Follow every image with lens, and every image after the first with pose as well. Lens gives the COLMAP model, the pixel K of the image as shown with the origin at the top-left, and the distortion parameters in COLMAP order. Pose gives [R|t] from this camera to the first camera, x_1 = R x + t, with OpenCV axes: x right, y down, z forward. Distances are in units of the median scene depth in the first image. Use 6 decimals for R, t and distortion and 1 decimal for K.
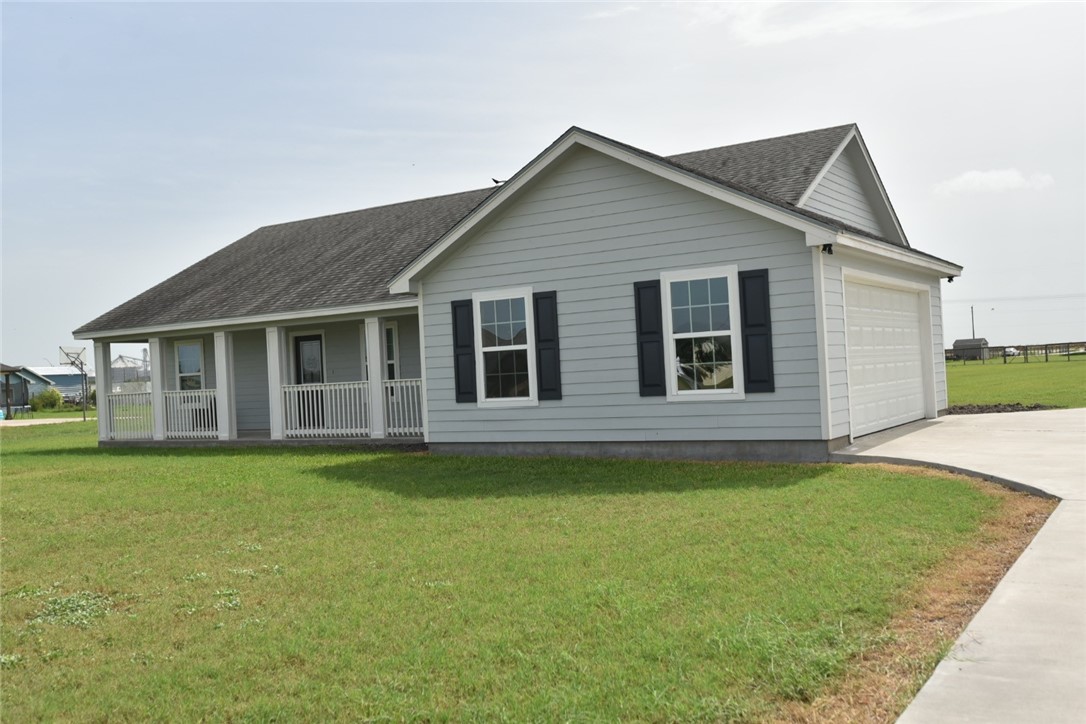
lens RADIAL K [[1018.2, 0, 543.0], [0, 1018.2, 362.0], [0, 0, 1]] dist [0.003220, -0.007344]
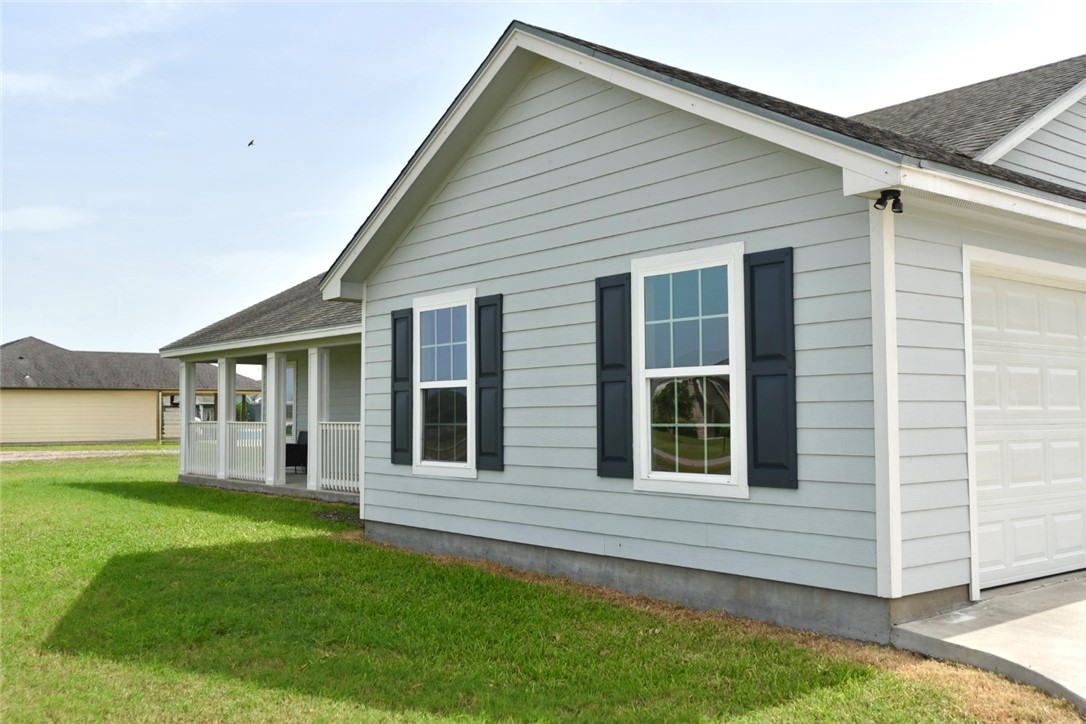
lens RADIAL K [[1048.6, 0, 543.0], [0, 1048.6, 362.0], [0, 0, 1]] dist [0.006931, -0.003187]
pose [[0.947568, 0.028989, -0.318237, 0.236642], [-0.039198, 0.998900, -0.025719, -0.013368], [0.317141, 0.036845, 0.947662, 0.402388]]
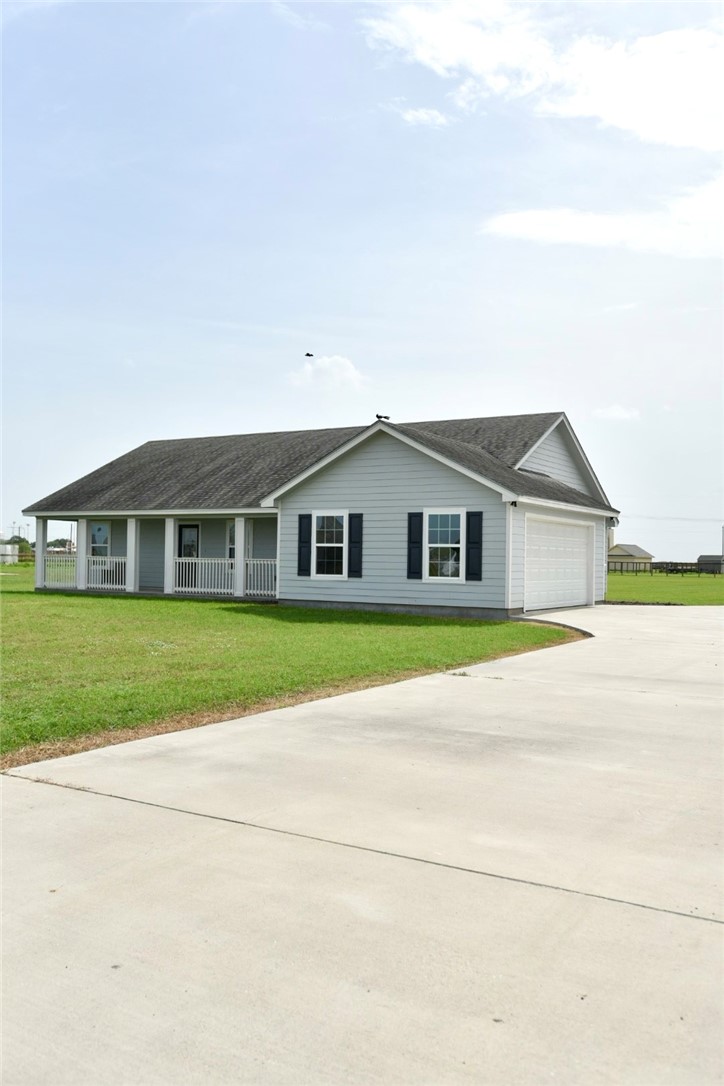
lens RADIAL K [[947.1, 0, 362.0], [0, 947.1, 543.0], [0, 0, 1]] dist [0.005633, 0.002127]
pose [[0.997466, 0.066968, 0.024020, -0.022673], [-0.066780, 0.997731, -0.008558, -0.007136], [-0.024539, 0.006933, 0.999675, -0.570790]]
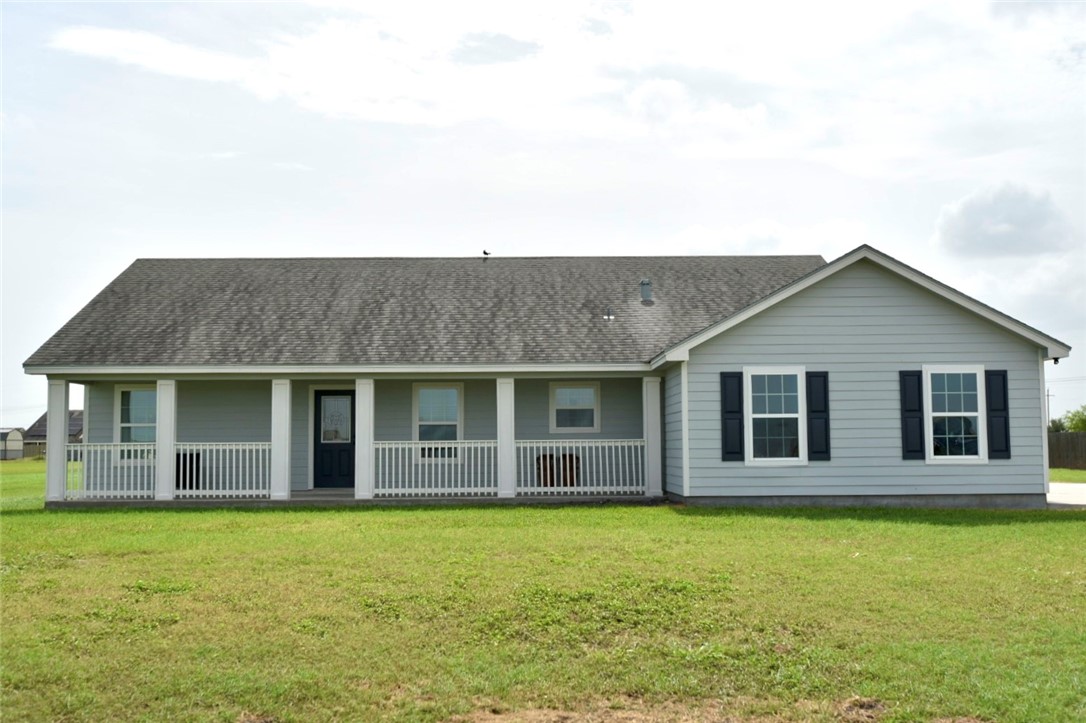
lens RADIAL K [[1048.6, 0, 543.0], [0, 1048.6, 361.5], [0, 0, 1]] dist [0.006931, -0.003187]
pose [[0.827286, 0.085795, 0.555191, -0.962871], [-0.039385, 0.994695, -0.095025, 0.051111], [-0.560399, 0.056746, 0.826277, 0.144772]]
